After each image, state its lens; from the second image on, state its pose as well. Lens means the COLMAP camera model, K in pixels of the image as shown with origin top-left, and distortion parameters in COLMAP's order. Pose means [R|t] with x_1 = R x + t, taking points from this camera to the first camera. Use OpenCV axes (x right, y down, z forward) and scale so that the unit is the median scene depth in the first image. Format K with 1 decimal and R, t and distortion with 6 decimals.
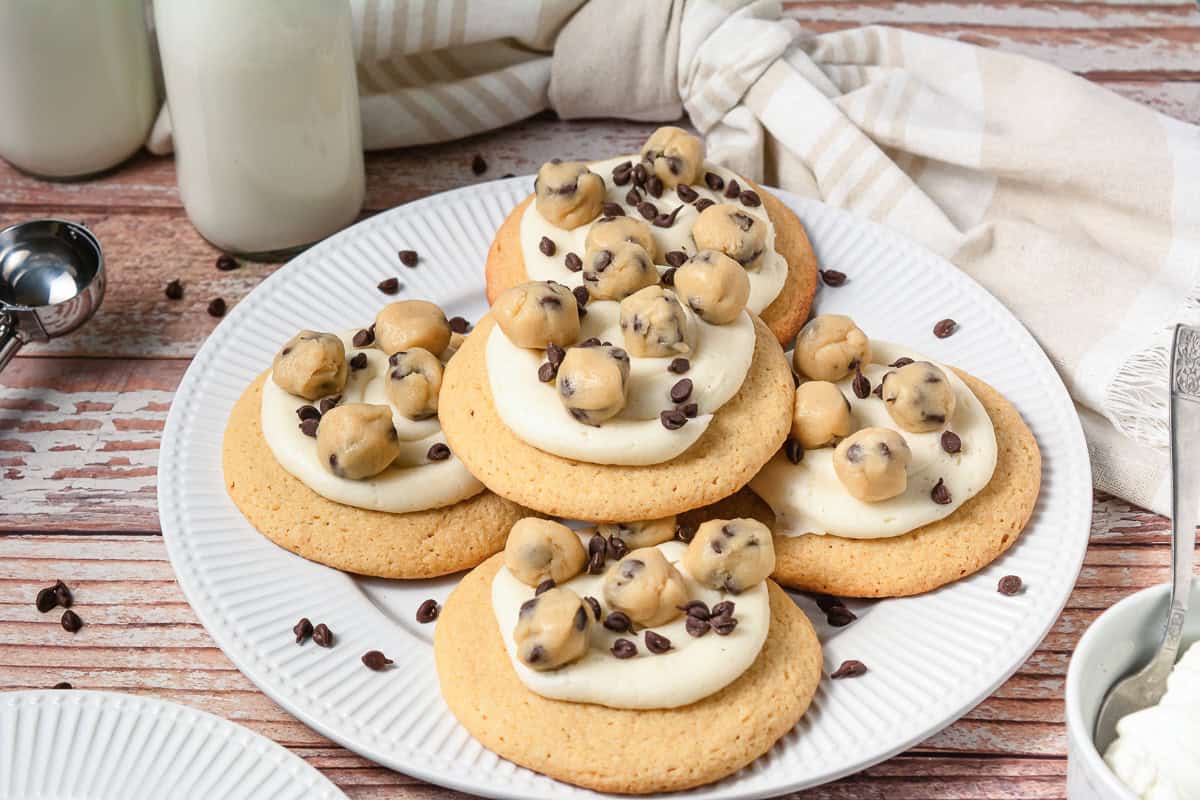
lens RADIAL K [[2400.6, 0, 604.9], [0, 2400.6, 397.5], [0, 0, 1]] dist [0.013795, 0.000000]
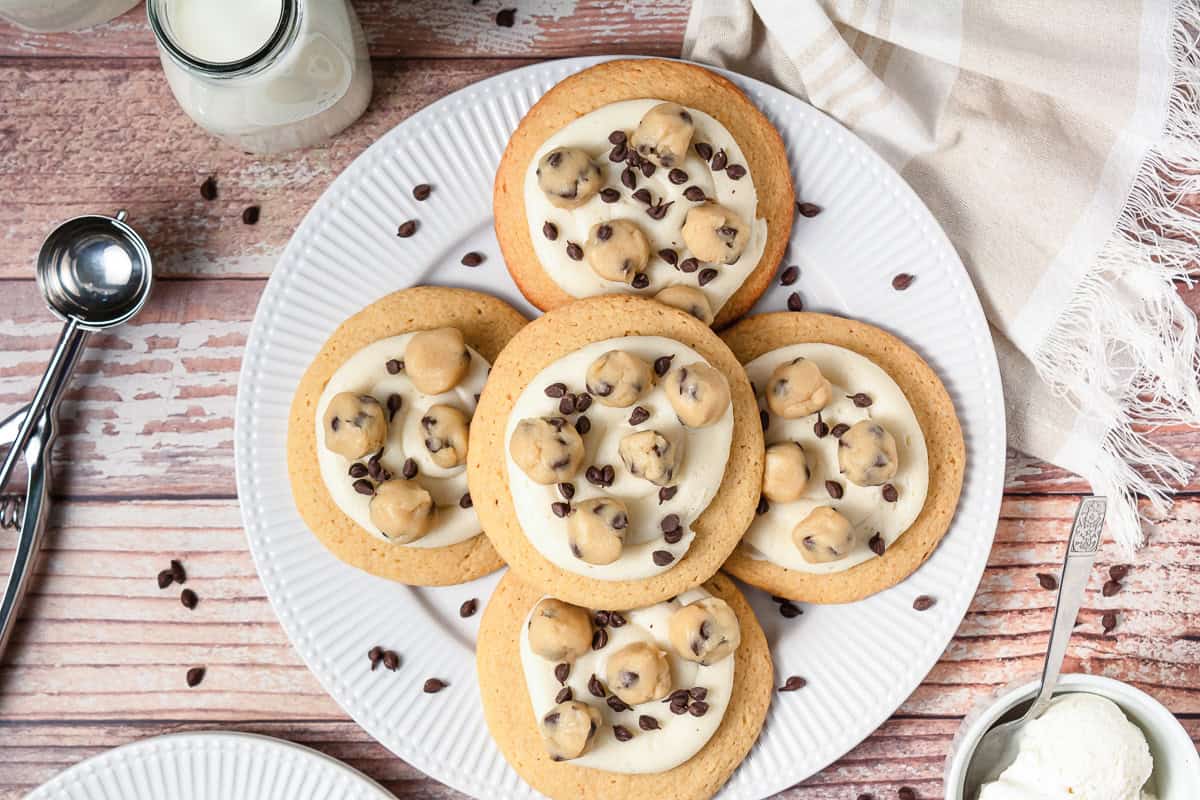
lens RADIAL K [[2244.9, 0, 606.1], [0, 2244.9, 397.7], [0, 0, 1]] dist [-0.001962, 0.000000]
pose [[0.999879, -0.012984, 0.008512, -0.008924], [0.002107, 0.656669, 0.754176, -0.868848], [-0.015382, -0.754068, 0.656617, 0.290400]]
